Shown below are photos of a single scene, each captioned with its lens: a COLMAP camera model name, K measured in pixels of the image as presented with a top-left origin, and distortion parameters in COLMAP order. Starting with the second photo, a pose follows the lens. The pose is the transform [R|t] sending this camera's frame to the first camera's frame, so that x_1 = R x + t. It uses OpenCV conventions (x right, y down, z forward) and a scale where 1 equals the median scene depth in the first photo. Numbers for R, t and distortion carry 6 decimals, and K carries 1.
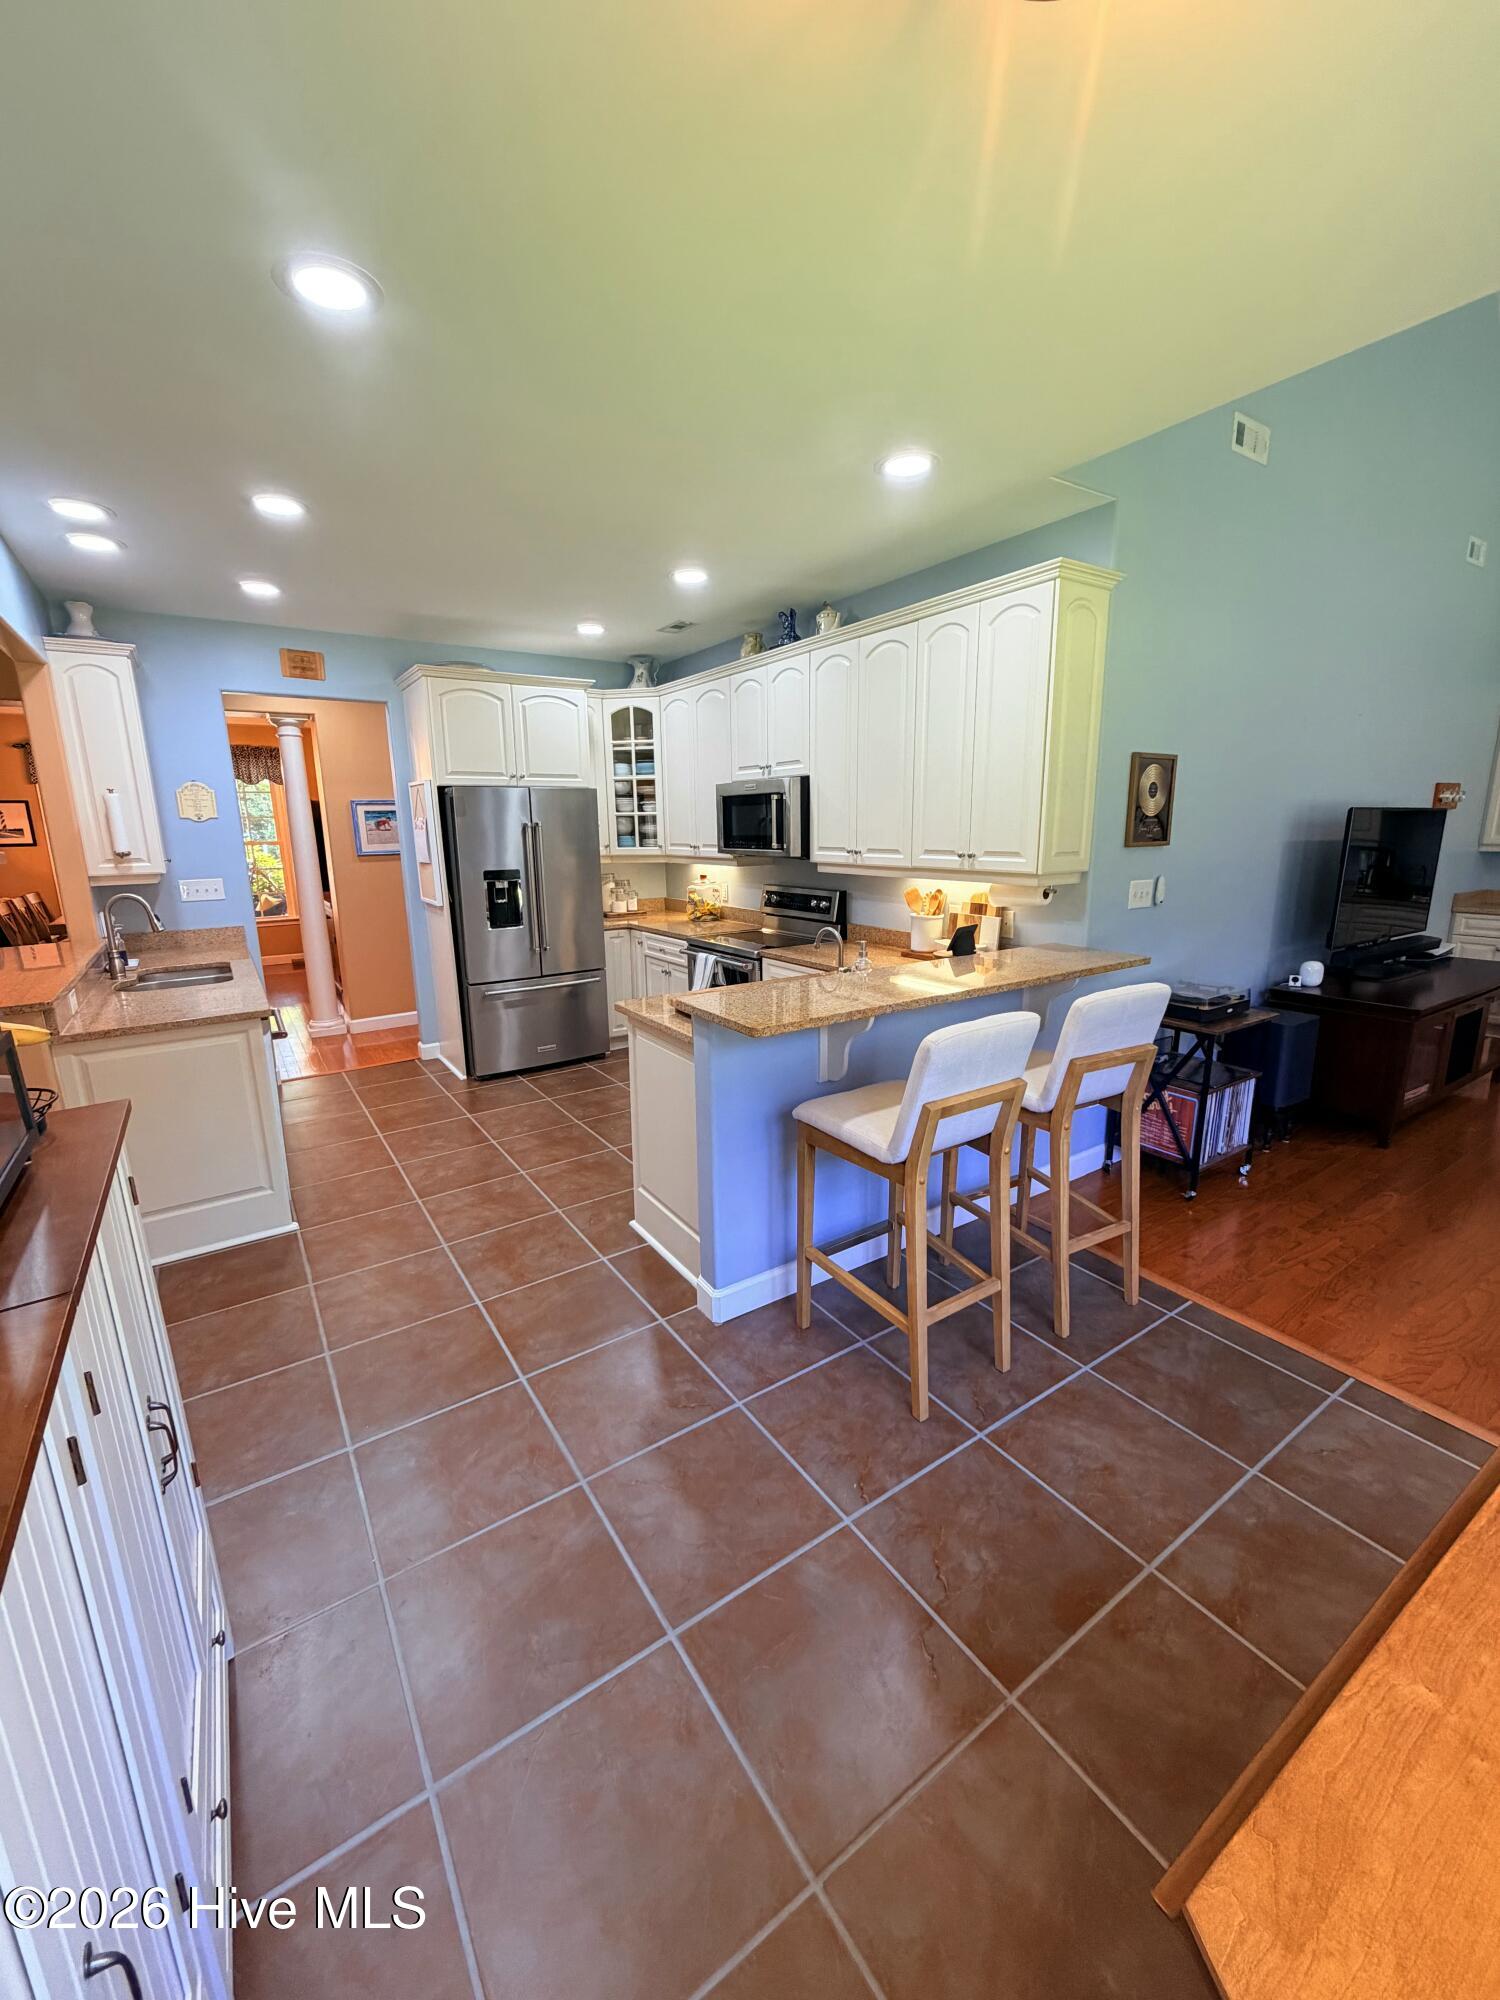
lens RADIAL K [[800.6, 0, 749.4], [0, 800.6, 993.6], [0, 0, 1]] dist [0.002466, 0.000316]
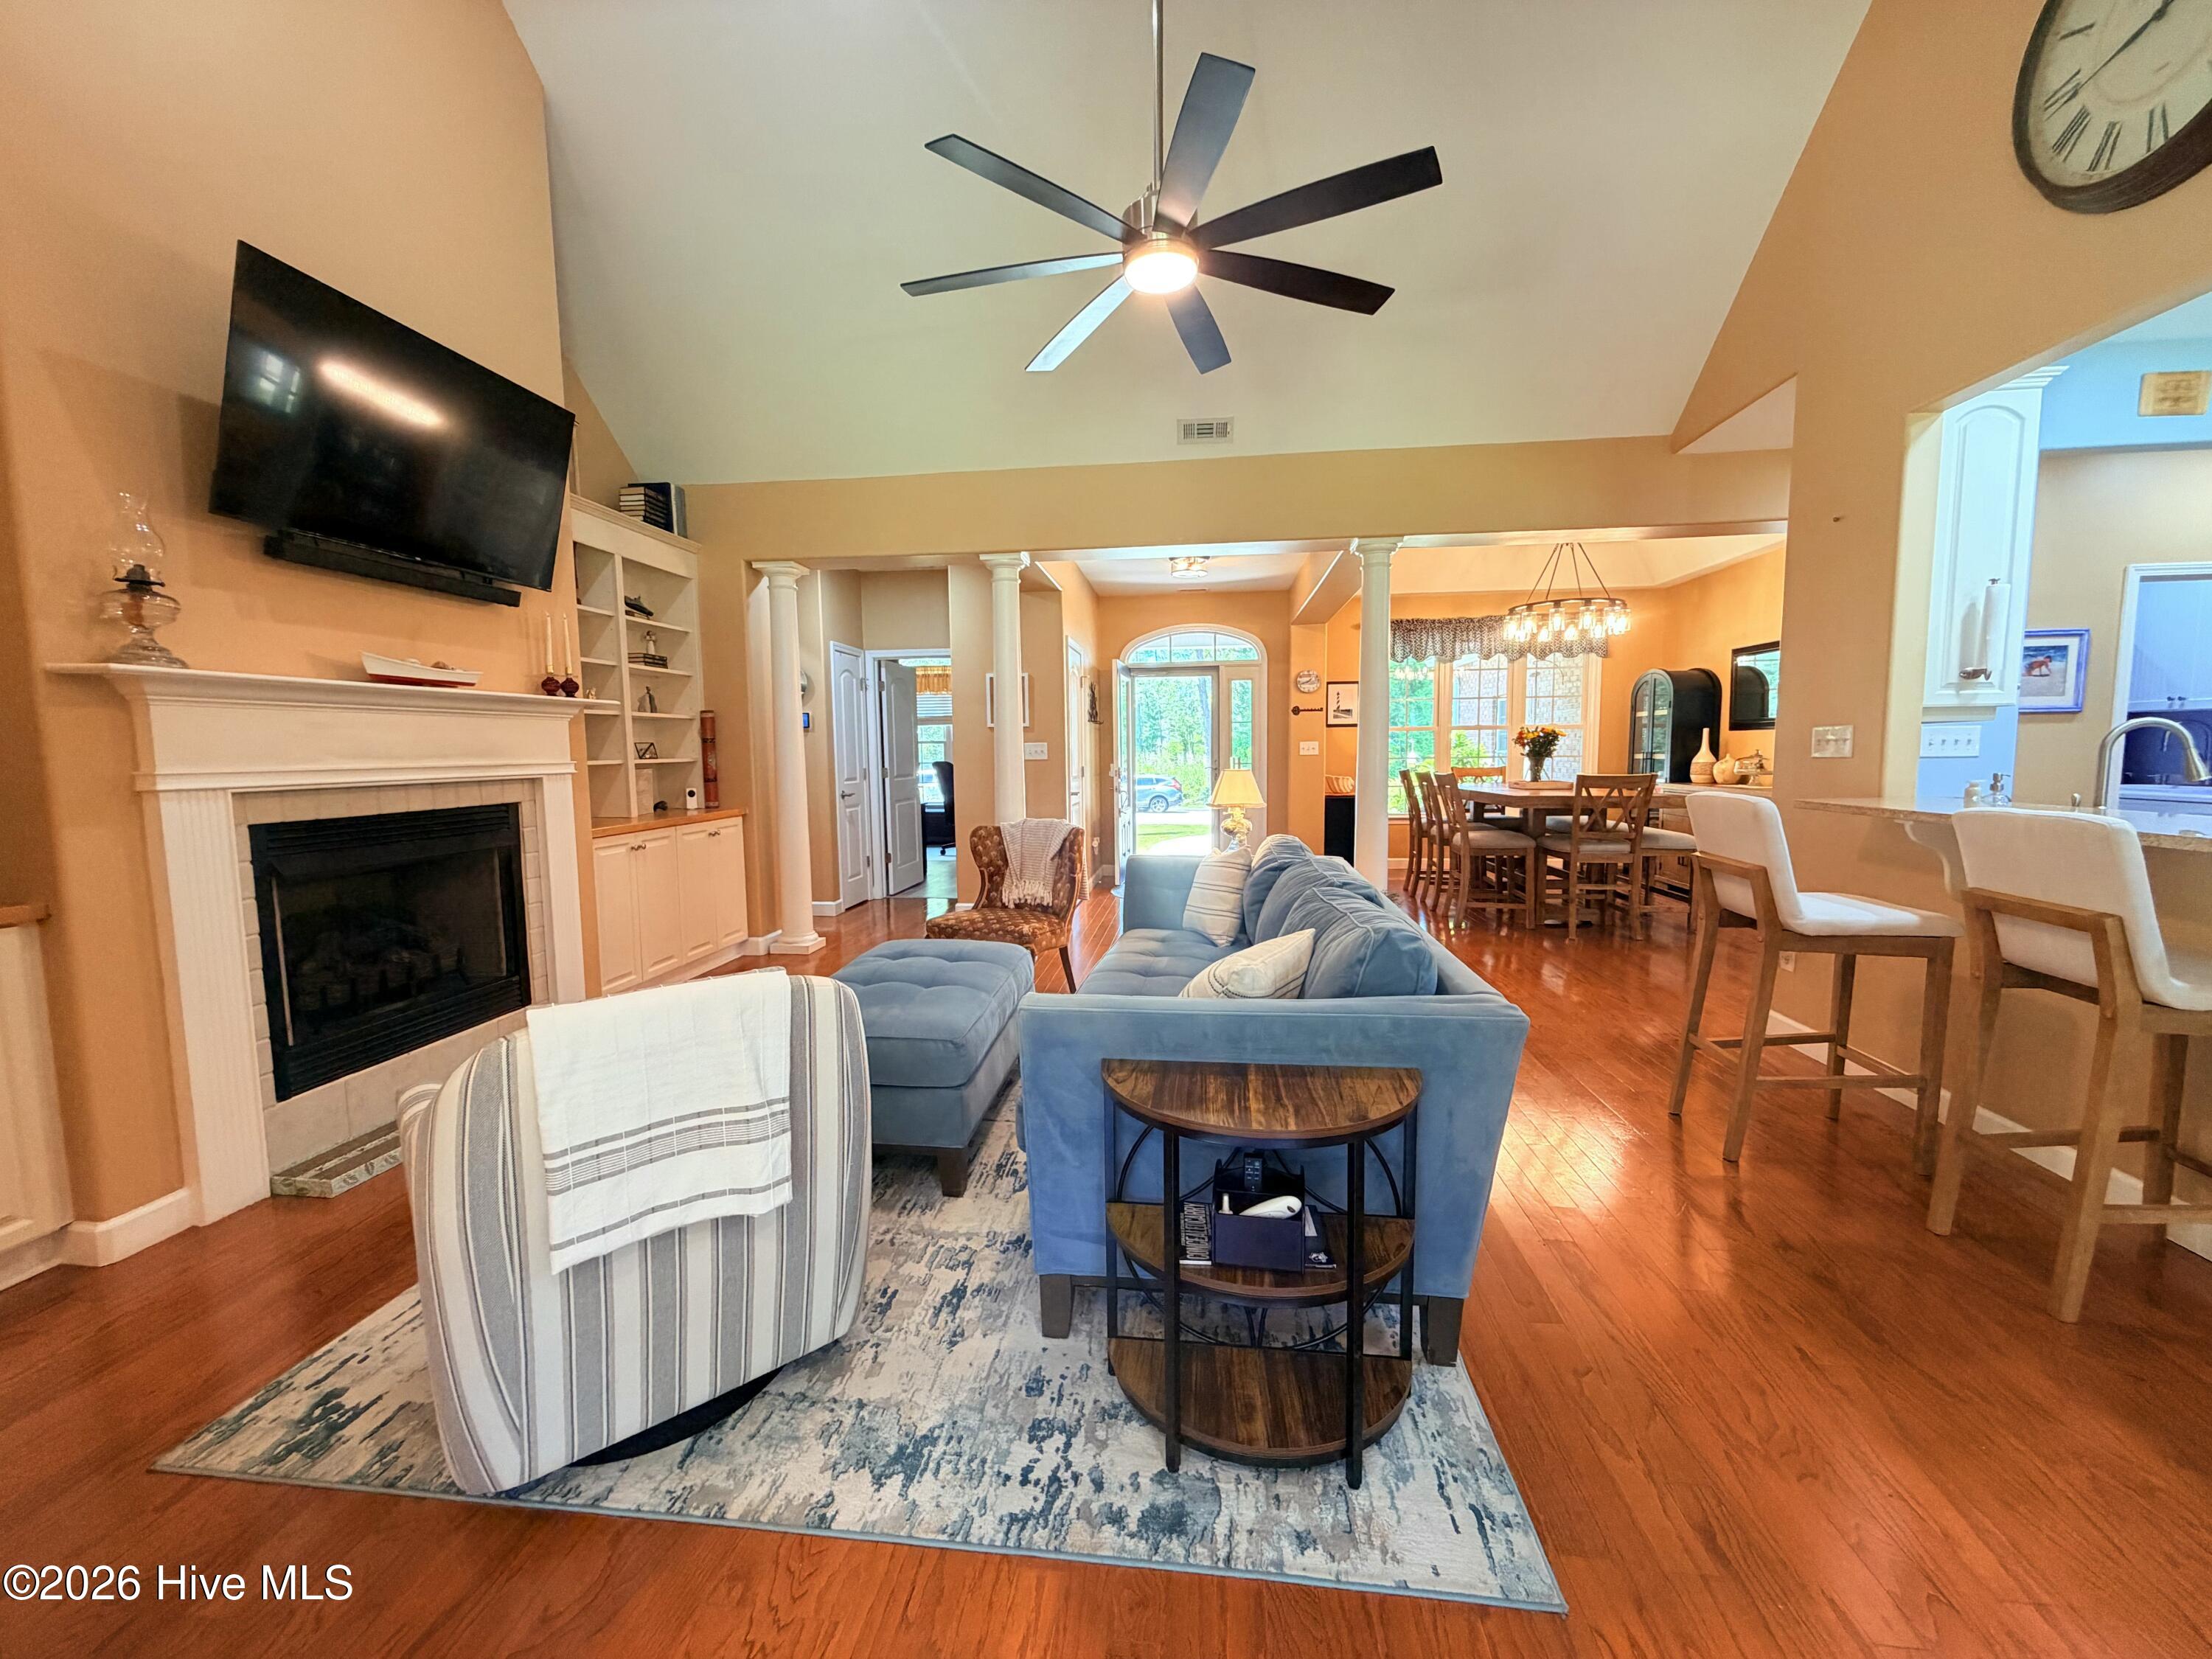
lens RADIAL K [[885.4, 0, 1103.2], [0, 885.4, 830.8], [0, 0, 1]] dist [0.002466, 0.000316]
pose [[0.757167, 0.068615, -0.649608, -0.839317], [-0.137980, 0.988829, -0.056381, 0.102588], [0.638483, 0.132323, 0.758176, -0.034619]]
